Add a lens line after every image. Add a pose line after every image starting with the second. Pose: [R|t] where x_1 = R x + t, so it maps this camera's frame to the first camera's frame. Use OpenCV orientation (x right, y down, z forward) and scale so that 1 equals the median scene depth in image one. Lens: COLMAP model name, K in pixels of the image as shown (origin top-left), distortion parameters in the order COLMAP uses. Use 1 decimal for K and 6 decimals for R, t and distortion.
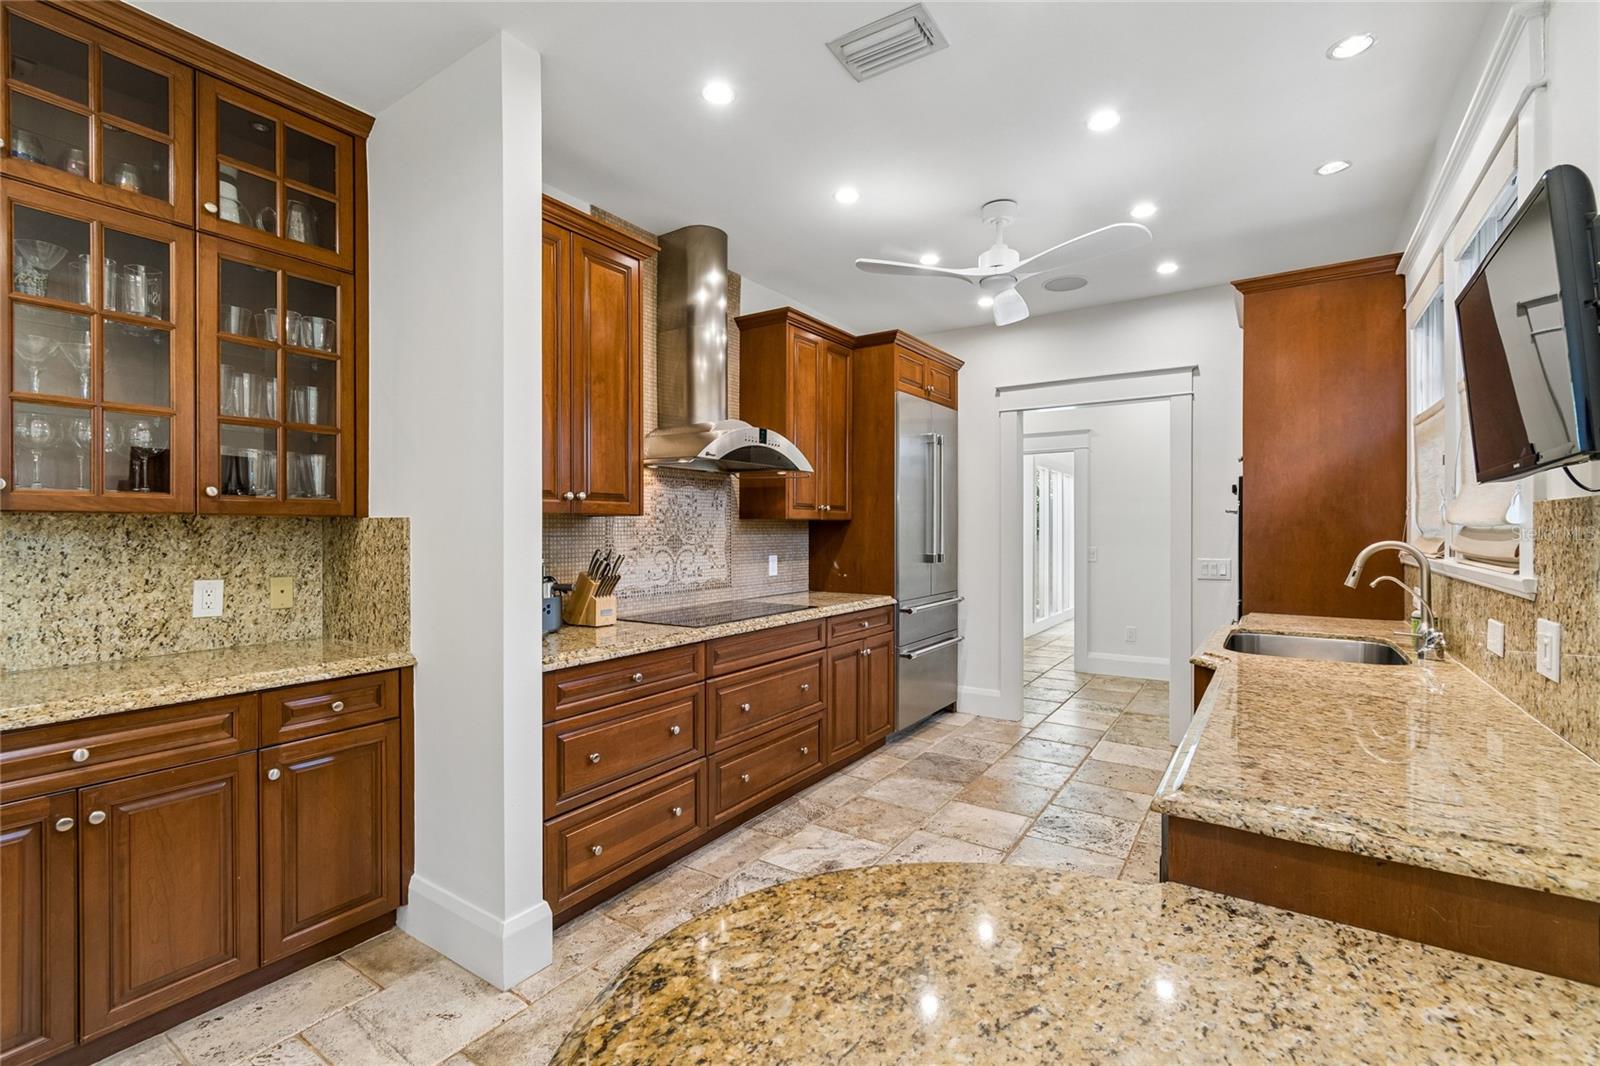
lens RADIAL K [[707.8, 0, 800.2], [0, 707.8, 531.9], [0, 0, 1]] dist [0.003229, -0.000681]
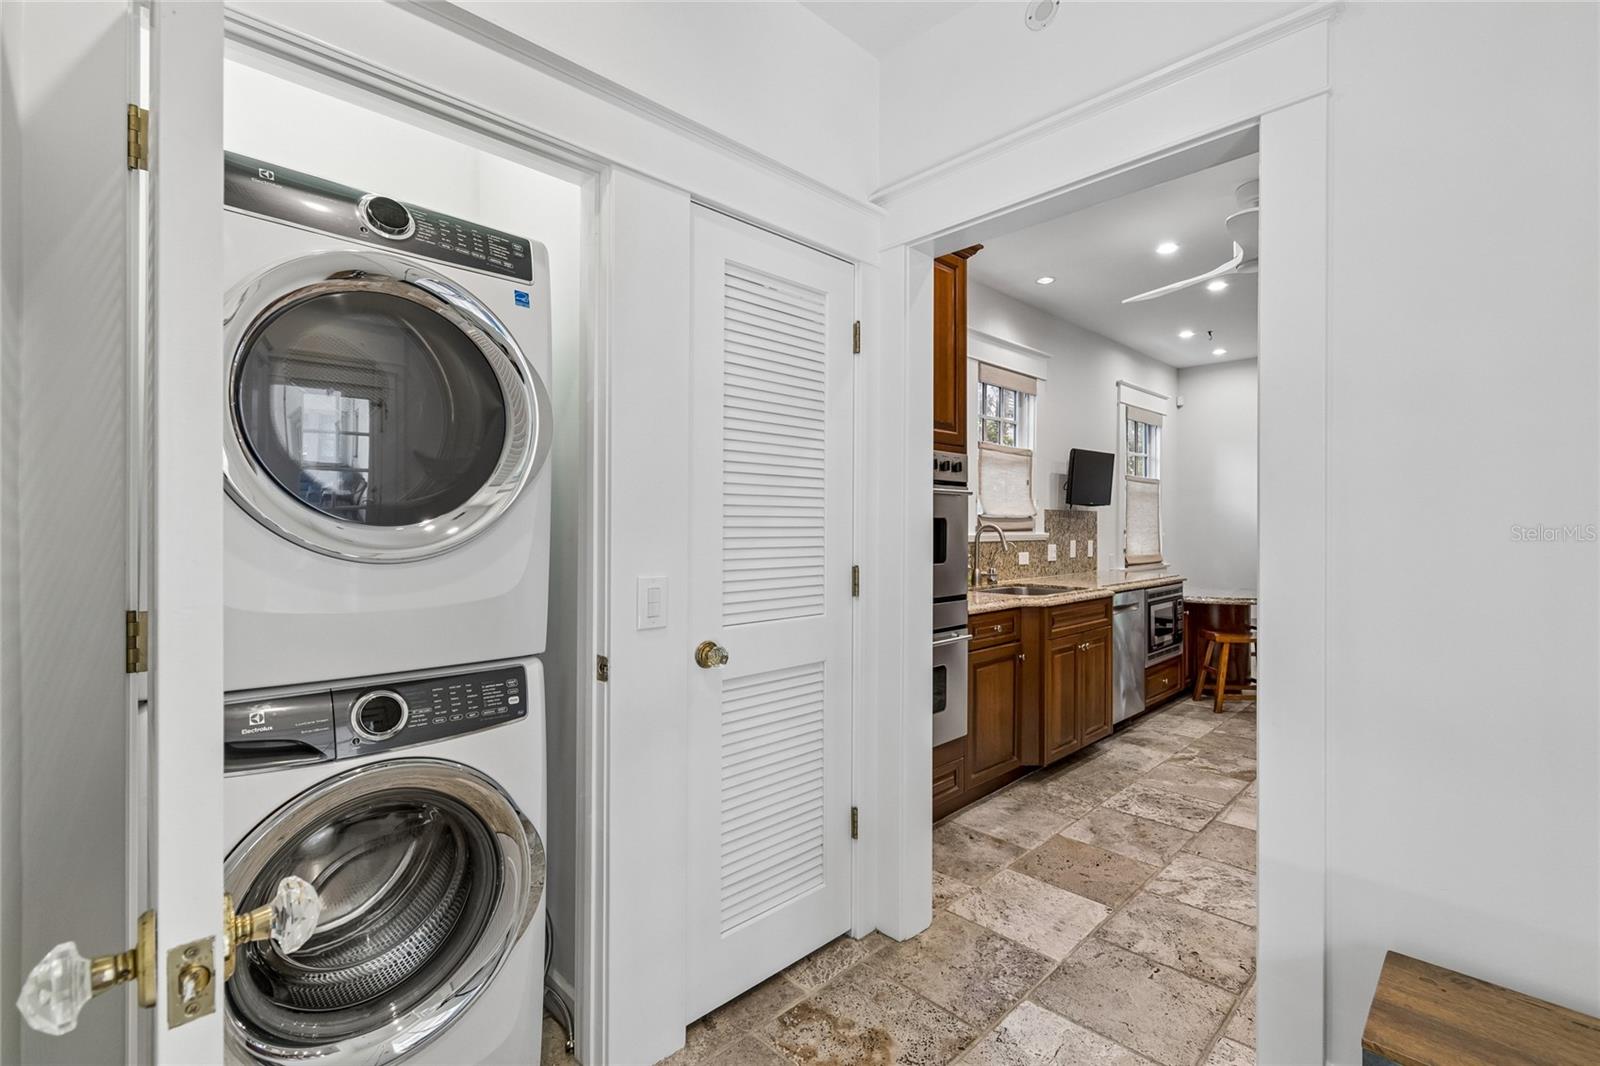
lens RADIAL K [[707.8, 0, 800.1], [0, 707.8, 527.1], [0, 0, 1]] dist [0.003229, -0.000681]
pose [[-0.978049, 0.000845, 0.208374, 0.672097], [0.002526, 0.999966, 0.007798, 0.005206], [-0.208360, 0.008153, -0.978018, 2.025484]]
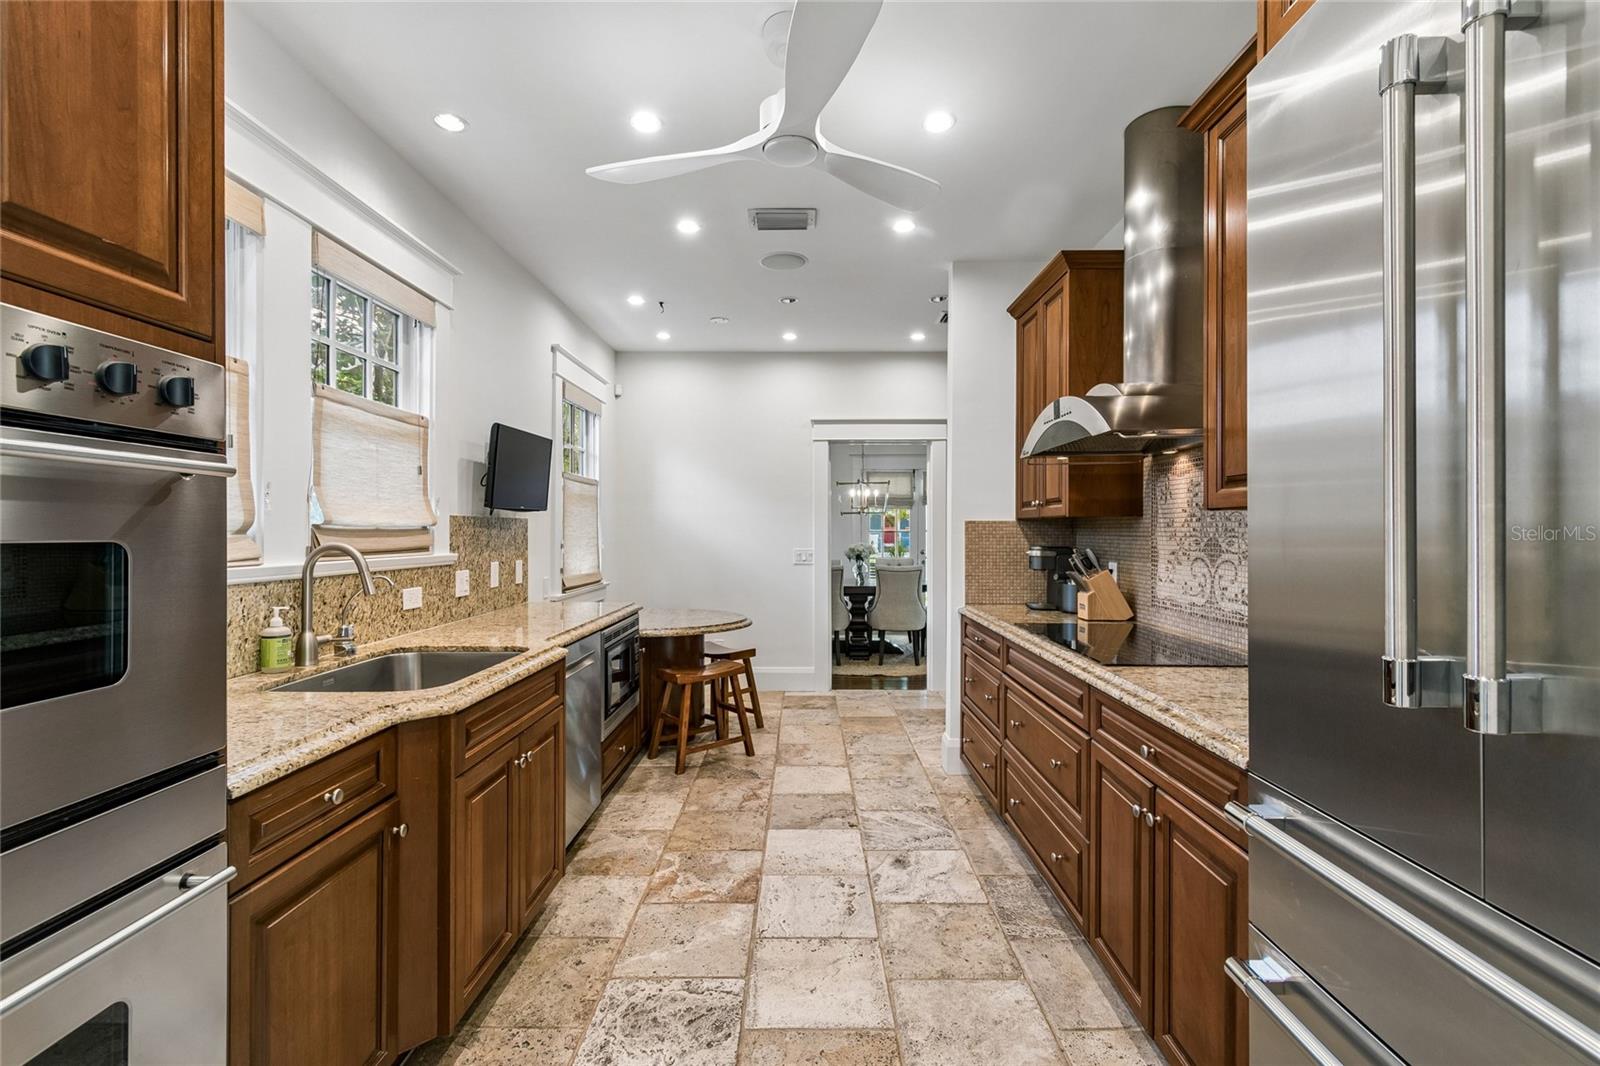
lens RADIAL K [[707.8, 0, 805.5], [0, 707.8, 535.0], [0, 0, 1]] dist [0.003229, -0.000681]
pose [[-0.832546, 0.003855, -0.553942, 0.606217], [-0.003591, 0.999917, 0.012355, -0.006419], [0.553944, 0.012275, -0.832463, 1.496917]]
